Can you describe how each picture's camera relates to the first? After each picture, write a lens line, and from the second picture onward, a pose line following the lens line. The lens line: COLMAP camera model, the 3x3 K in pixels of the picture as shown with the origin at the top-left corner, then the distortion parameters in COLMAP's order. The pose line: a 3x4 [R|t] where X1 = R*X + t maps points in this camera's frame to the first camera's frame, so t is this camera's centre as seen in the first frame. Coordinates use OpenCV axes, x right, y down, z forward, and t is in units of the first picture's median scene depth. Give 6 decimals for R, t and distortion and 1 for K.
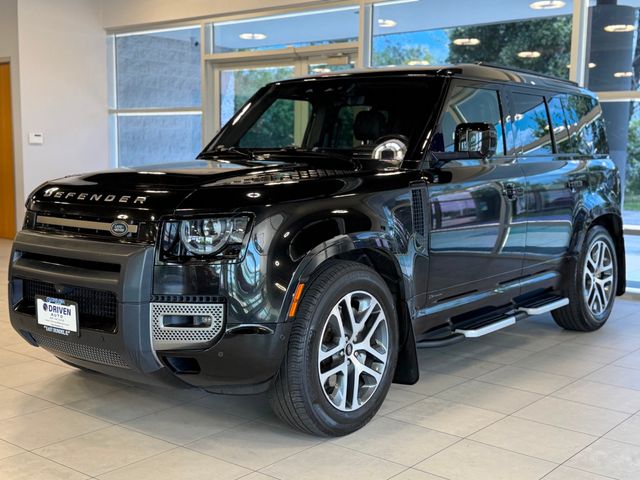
lens RADIAL K [[807.5, 0, 320.0], [0, 807.5, 240.0], [0, 0, 1]] dist [0.140725, -0.401471]
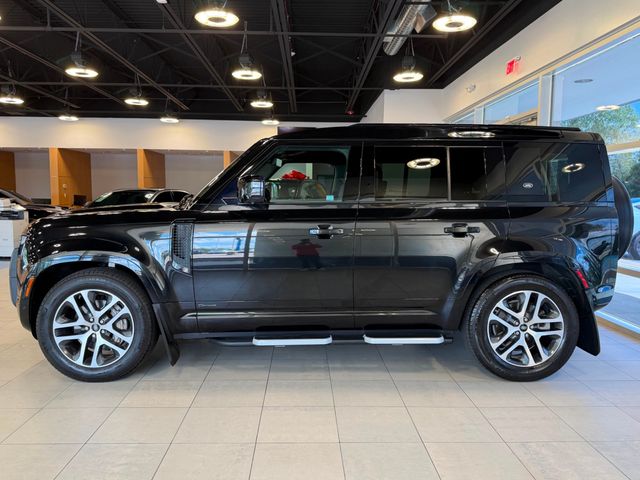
lens RADIAL K [[471.4, 0, 318.2], [0, 471.4, 250.7], [0, 0, 1]] dist [0.006906, -0.010400]
pose [[0.649911, 0.086086, -0.755120, 0.822497], [-0.081430, 0.995732, 0.043432, -0.070180], [0.755636, 0.033262, 0.654147, 0.616825]]
